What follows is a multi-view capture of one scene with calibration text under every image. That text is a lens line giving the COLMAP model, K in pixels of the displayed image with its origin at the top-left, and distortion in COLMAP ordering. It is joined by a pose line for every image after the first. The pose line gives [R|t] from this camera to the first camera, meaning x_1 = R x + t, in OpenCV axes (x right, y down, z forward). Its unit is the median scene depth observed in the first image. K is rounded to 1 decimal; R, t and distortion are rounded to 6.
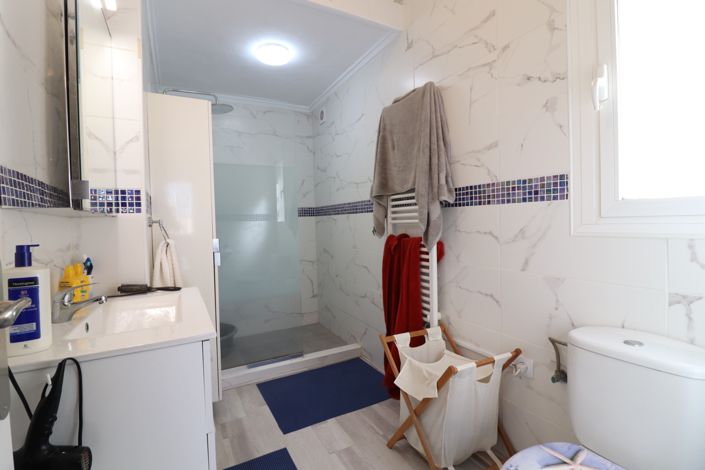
lens RADIAL K [[329.1, 0, 349.6], [0, 329.1, 229.2], [0, 0, 1]] dist [-0.000954, -0.012174]
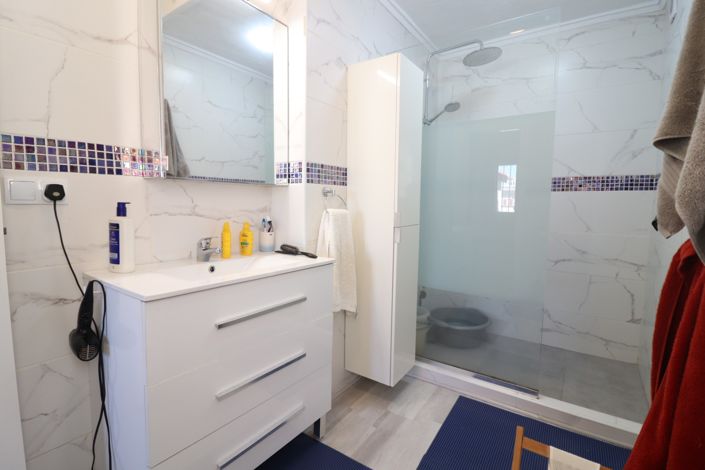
lens RADIAL K [[329.1, 0, 349.6], [0, 329.1, 229.2], [0, 0, 1]] dist [-0.000954, -0.012174]
pose [[0.449855, 0.111480, -0.886117, 0.337464], [-0.043088, 0.993733, 0.103145, -0.012260], [0.892062, -0.008219, 0.451839, 0.491864]]
